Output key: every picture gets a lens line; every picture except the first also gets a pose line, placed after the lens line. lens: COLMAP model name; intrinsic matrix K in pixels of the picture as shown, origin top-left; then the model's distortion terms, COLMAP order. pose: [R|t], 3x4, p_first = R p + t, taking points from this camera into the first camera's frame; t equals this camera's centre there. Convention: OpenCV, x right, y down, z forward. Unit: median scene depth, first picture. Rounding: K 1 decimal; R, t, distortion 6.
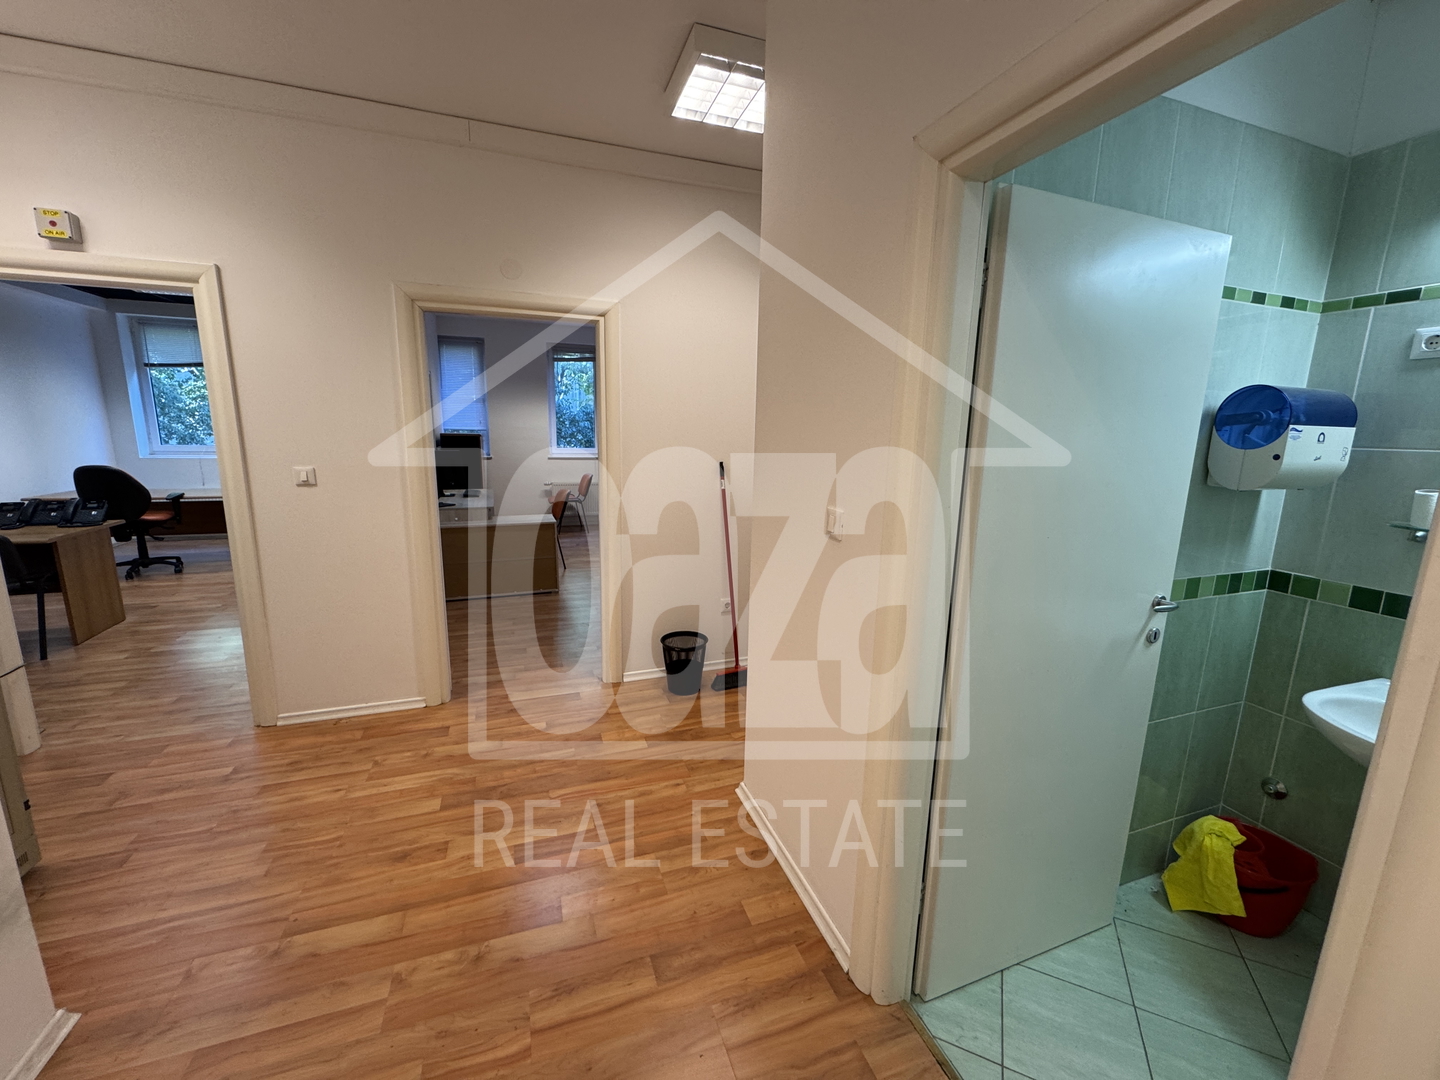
lens RADIAL K [[576.1, 0, 729.1], [0, 576.1, 540.6], [0, 0, 1]] dist [-0.004034, 0.000377]
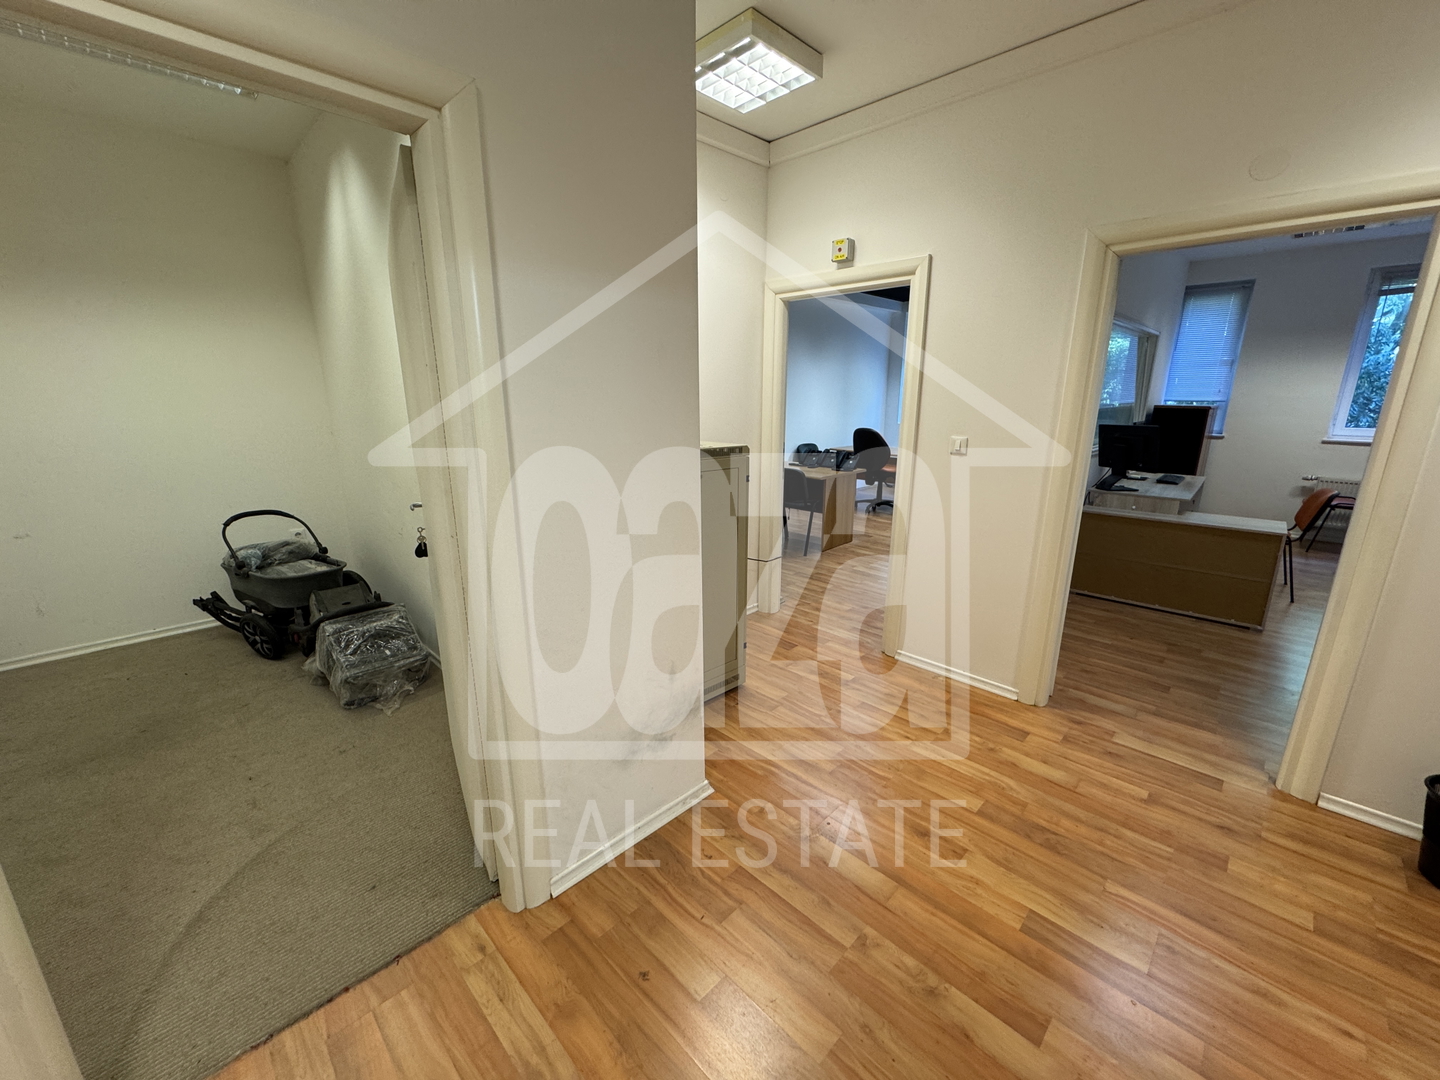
lens RADIAL K [[576.1, 0, 718.0], [0, 576.1, 537.9], [0, 0, 1]] dist [-0.004034, 0.000377]
pose [[0.419746, 0.204494, -0.884305, 0.048681], [-0.166862, 0.975069, 0.146280, -0.029089], [0.892172, 0.086156, 0.443403, 0.161804]]
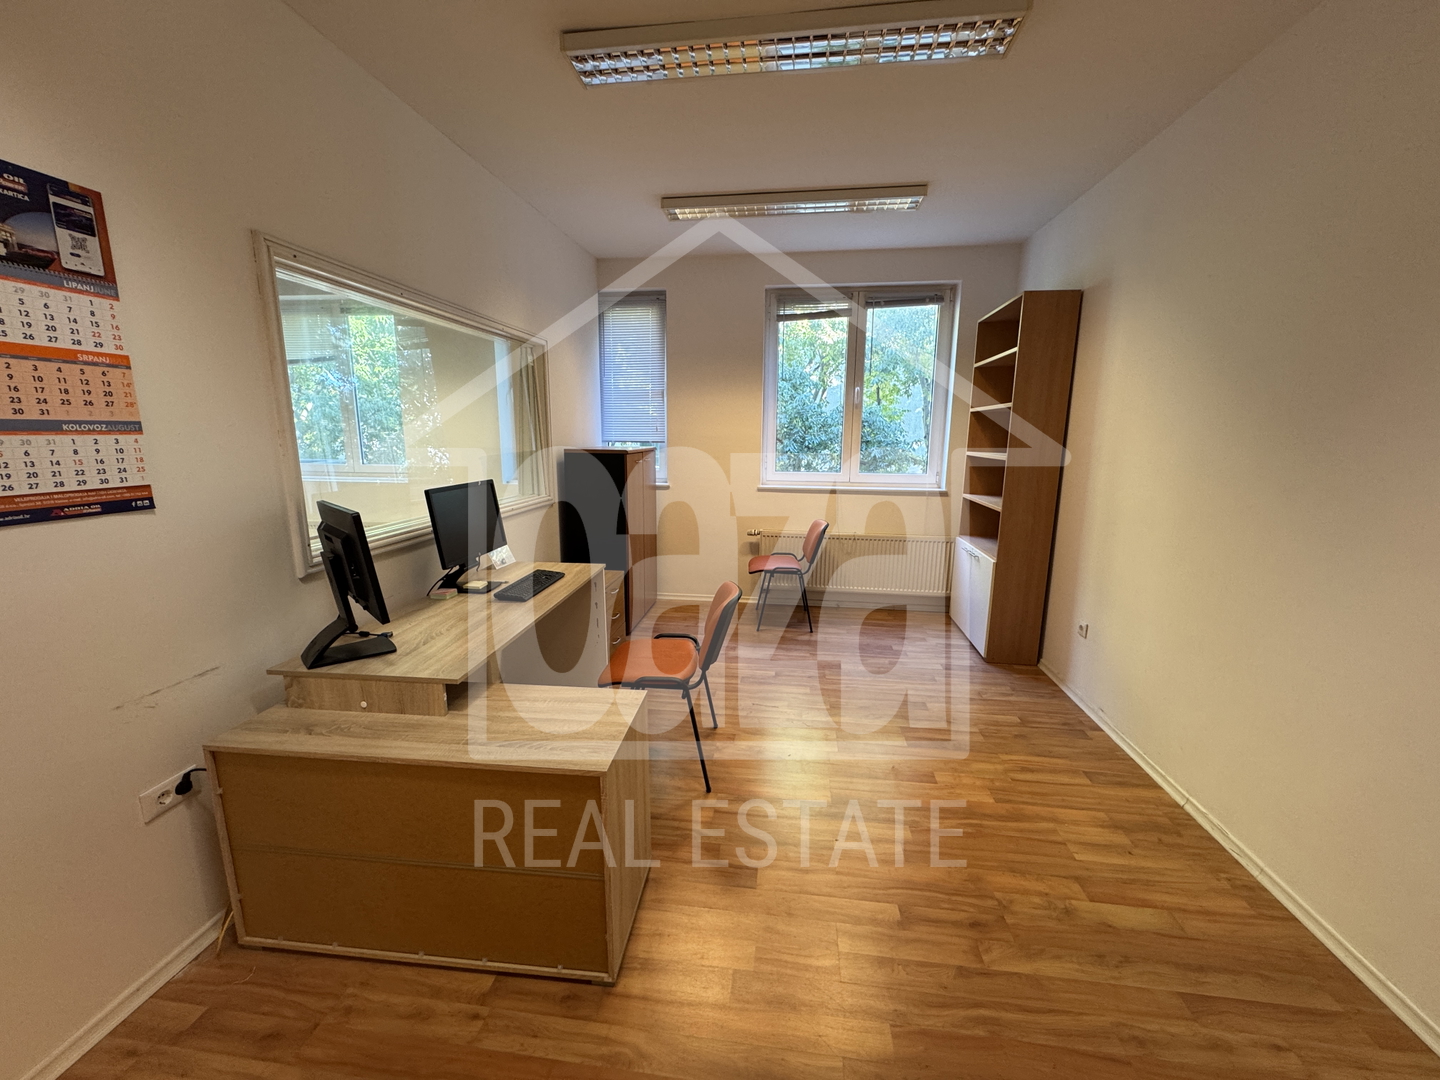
lens RADIAL K [[576.1, 0, 719.6], [0, 576.1, 540.1], [0, 0, 1]] dist [-0.004034, 0.000377]
pose [[0.885035, 0.064975, -0.460968, -0.213768], [-0.072067, 0.997397, 0.002221, -0.257392], [0.459912, 0.031255, 0.887414, 1.338404]]
